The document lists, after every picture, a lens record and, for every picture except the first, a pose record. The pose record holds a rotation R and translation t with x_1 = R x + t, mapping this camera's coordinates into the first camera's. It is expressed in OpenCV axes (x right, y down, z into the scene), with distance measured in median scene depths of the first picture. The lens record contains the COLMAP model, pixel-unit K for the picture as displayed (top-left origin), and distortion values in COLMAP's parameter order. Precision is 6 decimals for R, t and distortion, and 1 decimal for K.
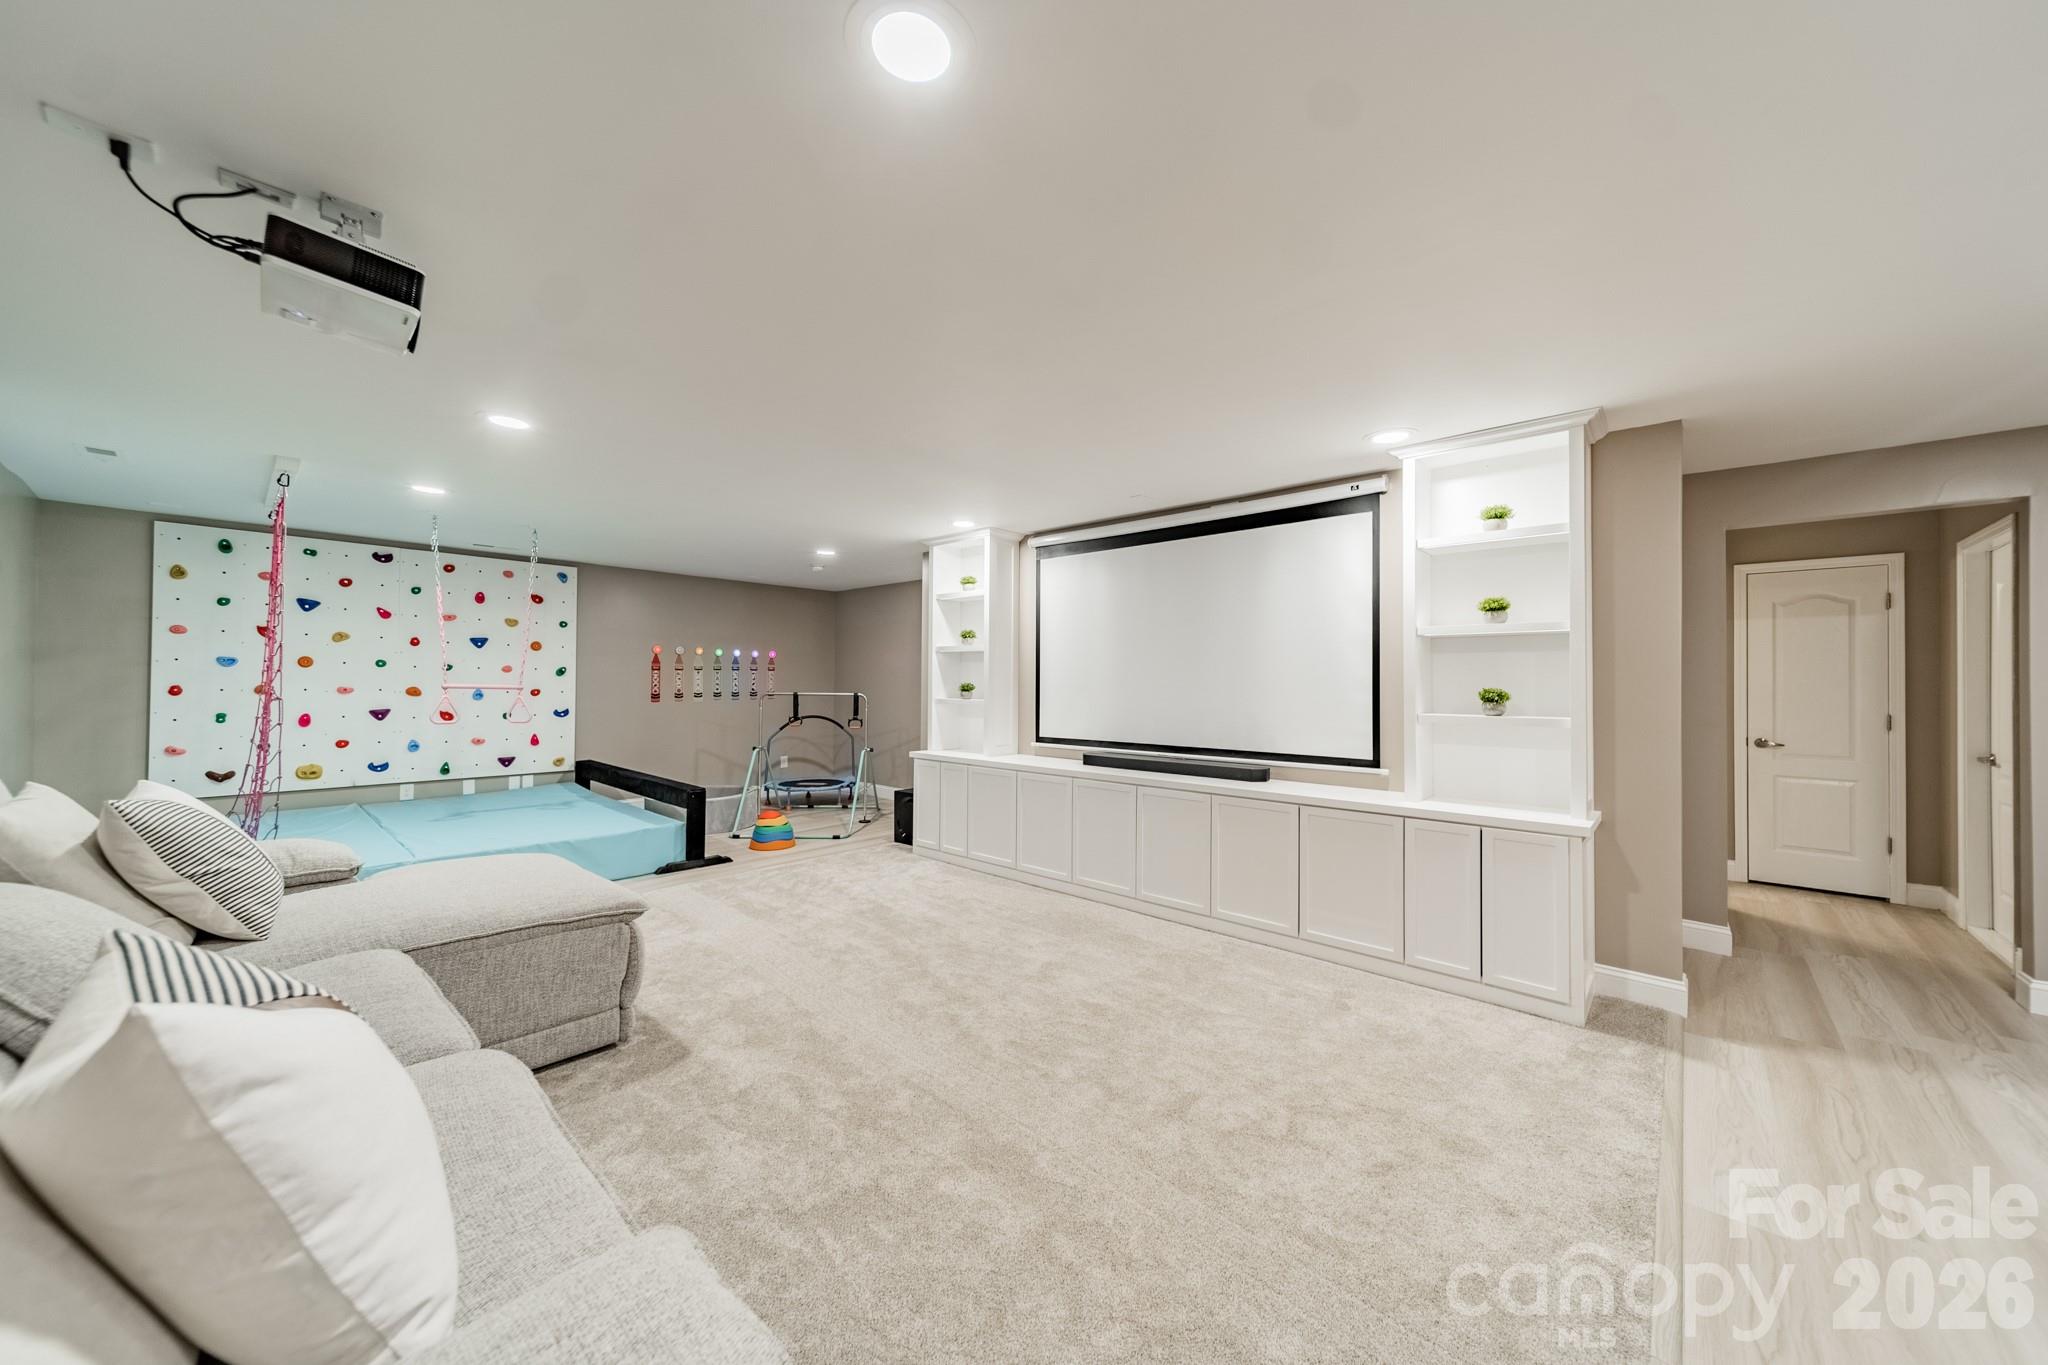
lens RADIAL K [[724.9, 0, 1032.2], [0, 724.9, 678.2], [0, 0, 1]] dist [0.008231, 0.000143]
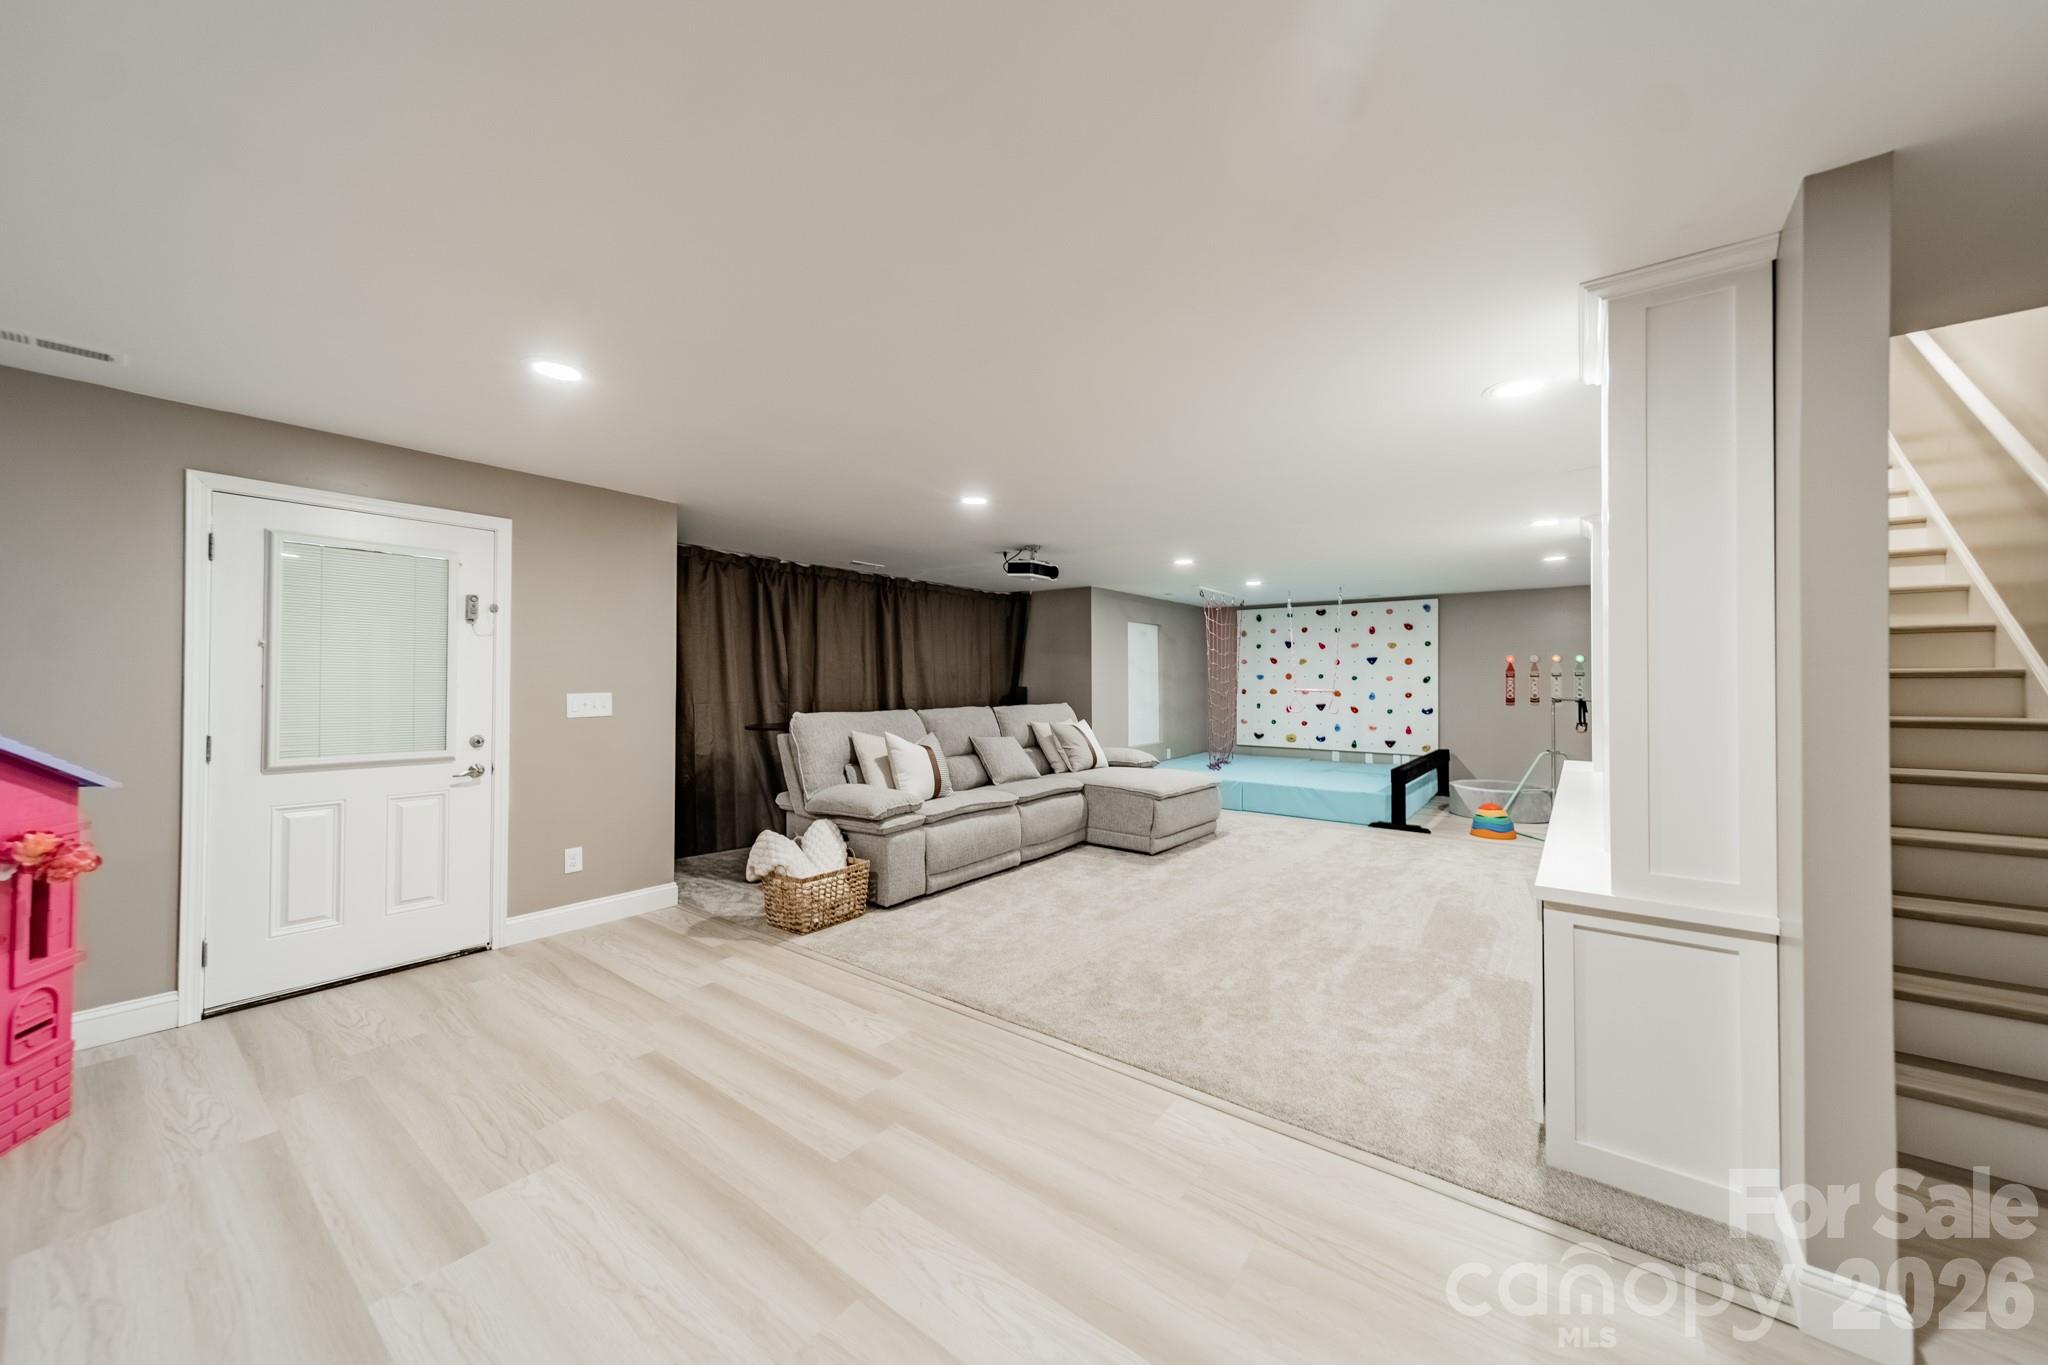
lens RADIAL K [[724.9, 0, 1029.2], [0, 724.9, 674.9], [0, 0, 1]] dist [0.008231, 0.000143]
pose [[0.079871, -0.015272, -0.996688, 0.629864], [0.004473, 0.999878, -0.014962, -0.001610], [0.996795, -0.003263, 0.079930, 0.186710]]
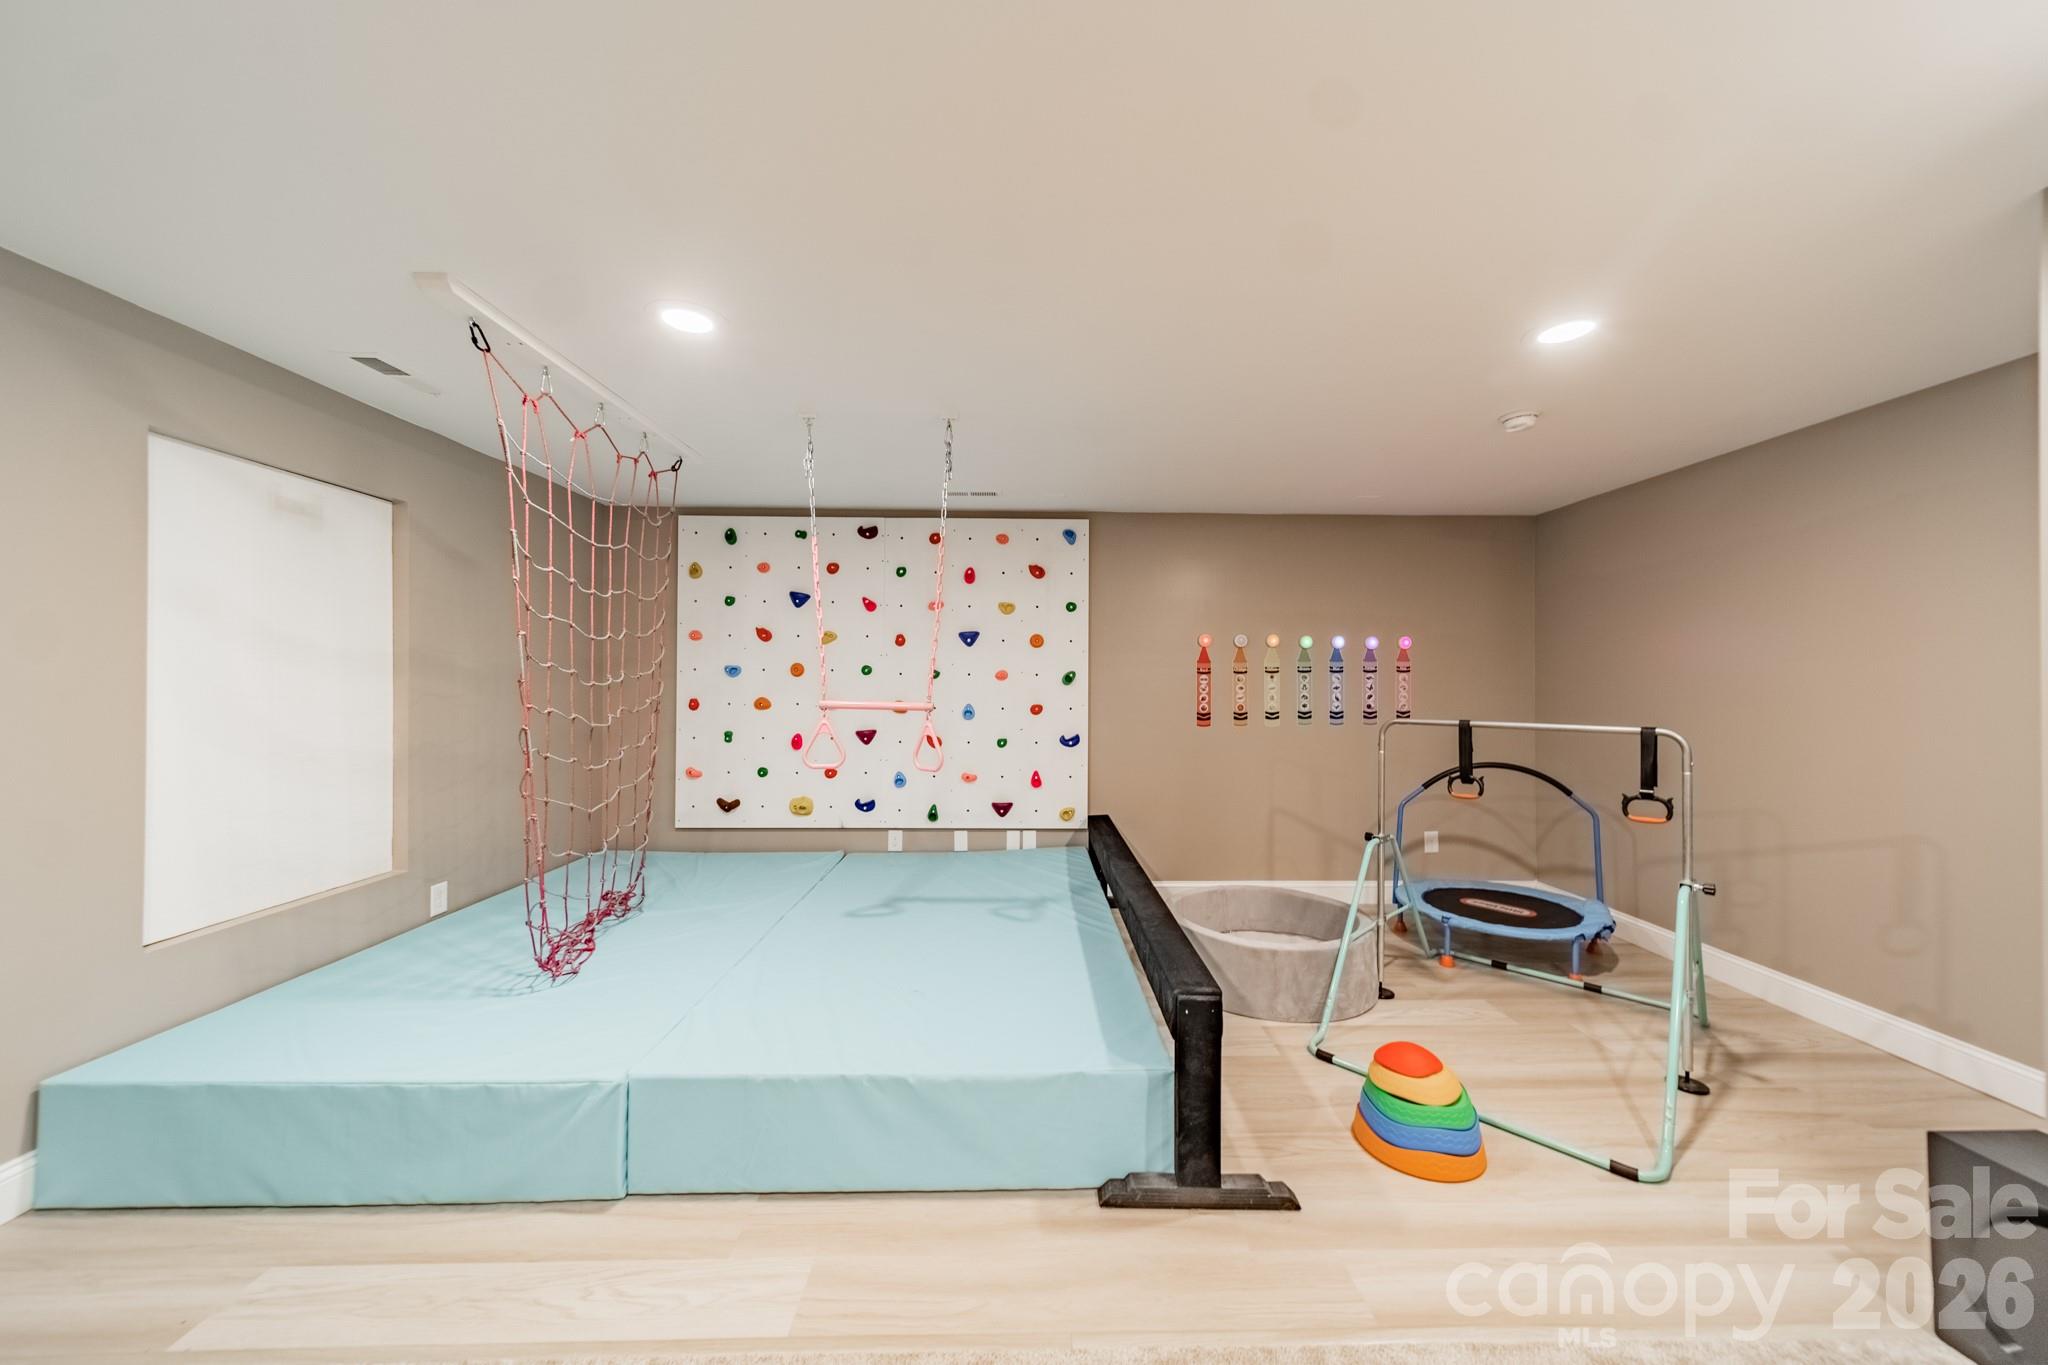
lens RADIAL K [[724.9, 0, 1031.1], [0, 724.9, 674.8], [0, 0, 1]] dist [0.008231, 0.000143]
pose [[0.683755, -0.015795, -0.729541, -0.196947], [0.006309, 0.999856, -0.015734, -0.002096], [0.729685, 0.006155, 0.683756, 0.545272]]
